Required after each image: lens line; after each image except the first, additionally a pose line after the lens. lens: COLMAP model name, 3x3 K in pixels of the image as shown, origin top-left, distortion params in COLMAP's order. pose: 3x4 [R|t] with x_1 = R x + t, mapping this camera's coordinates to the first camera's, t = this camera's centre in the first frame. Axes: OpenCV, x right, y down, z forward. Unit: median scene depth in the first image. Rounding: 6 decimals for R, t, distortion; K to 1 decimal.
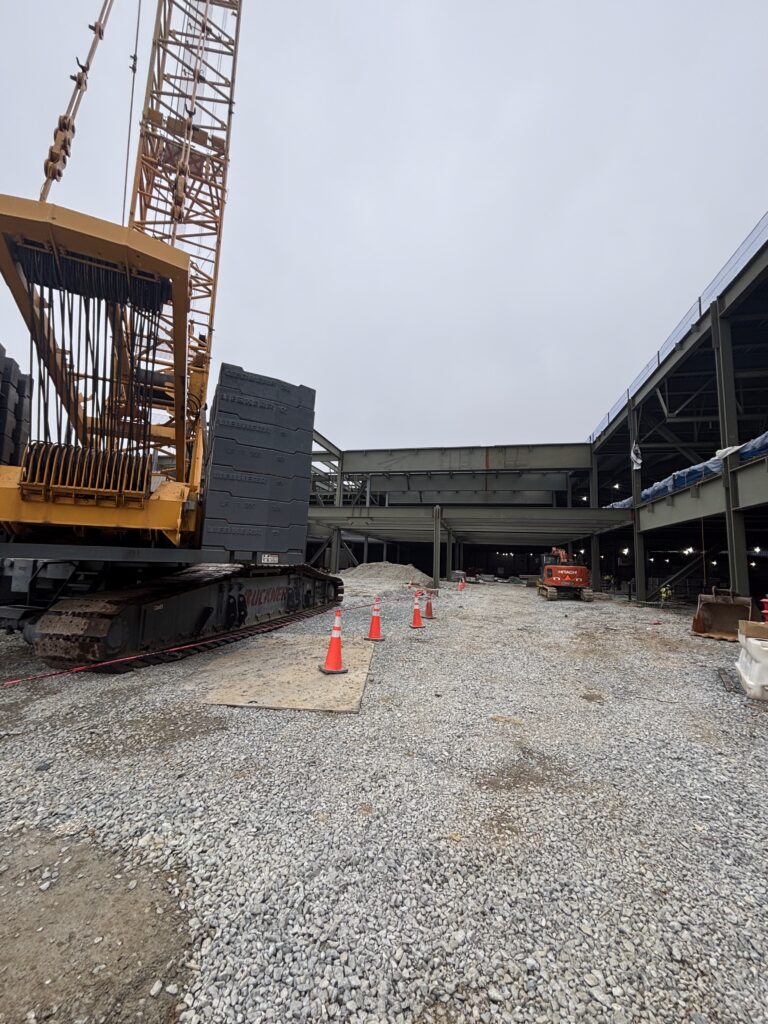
lens RADIAL K [[414.2, 0, 389.9], [0, 414.2, 508.7], [0, 0, 1]] dist [-0.003052, -0.000045]
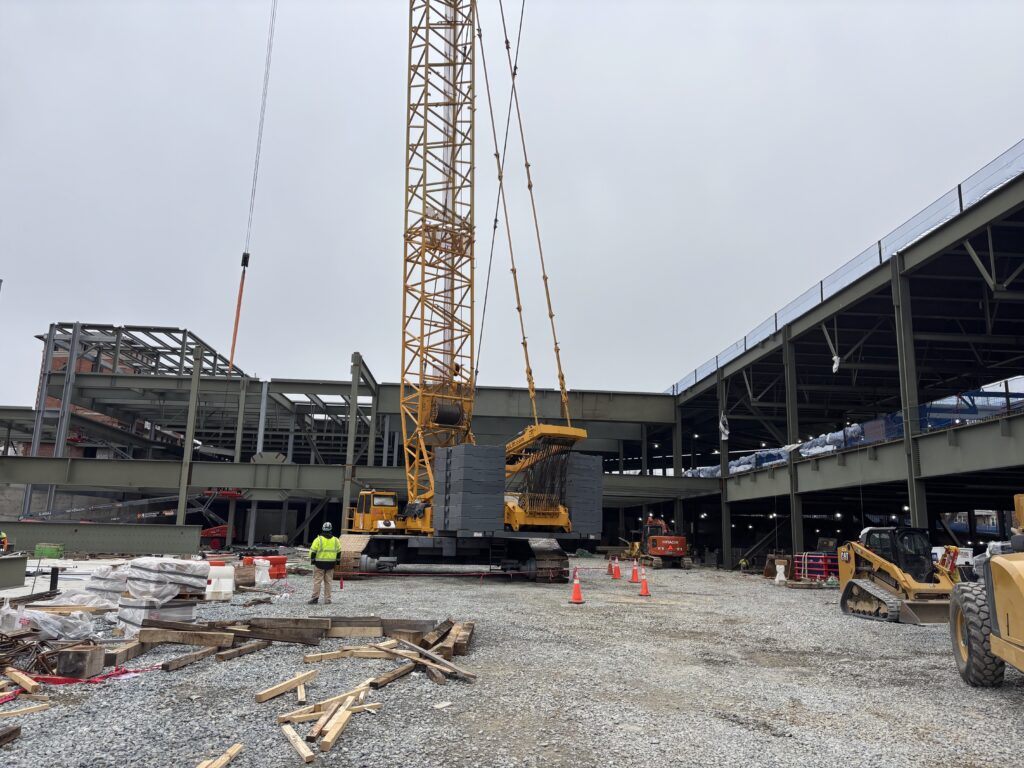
lens RADIAL K [[772.8, 0, 508.7], [0, 772.8, 385.0], [0, 0, 1]] dist [0.033617, -0.017079]
pose [[0.958207, 0.042887, 0.282842, -0.474576], [-0.027305, 0.997896, -0.058806, -0.106146], [-0.284769, 0.048625, 0.957362, -0.705609]]
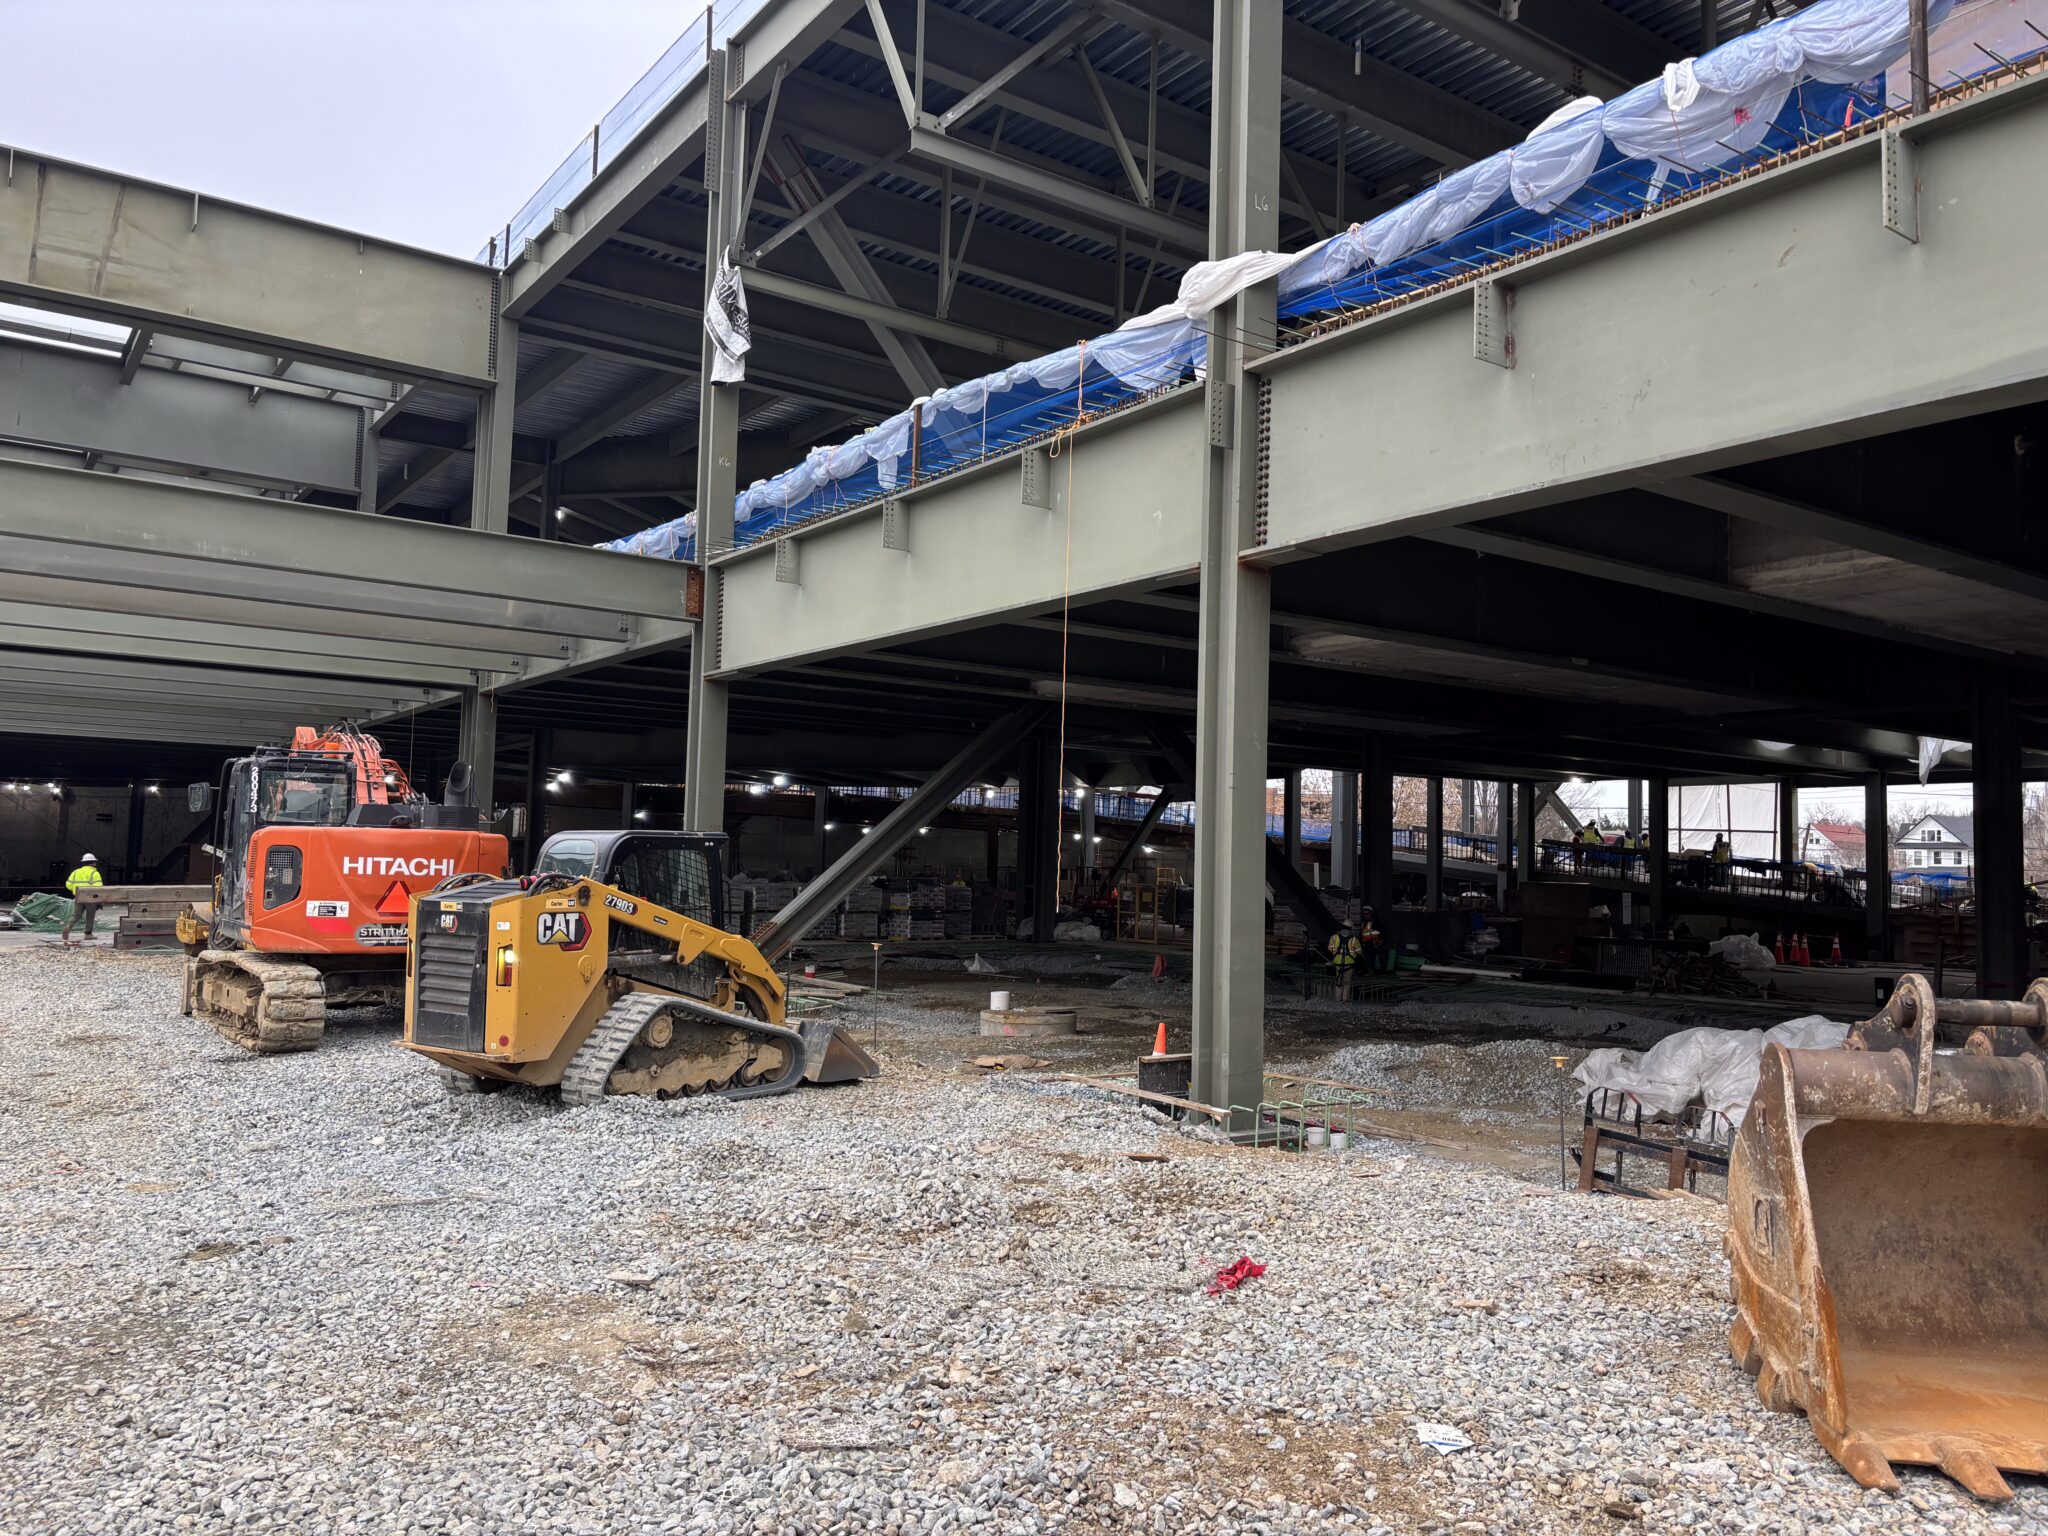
lens RADIAL K [[1545.6, 0, 1020.7], [0, 1545.6, 767.8], [0, 0, 1]] dist [0.033617, -0.017079]
pose [[0.670341, 0.032901, 0.741323, 0.114060], [-0.099044, 0.994045, 0.045442, 0.051627], [-0.735413, -0.103885, 0.669608, 0.341202]]
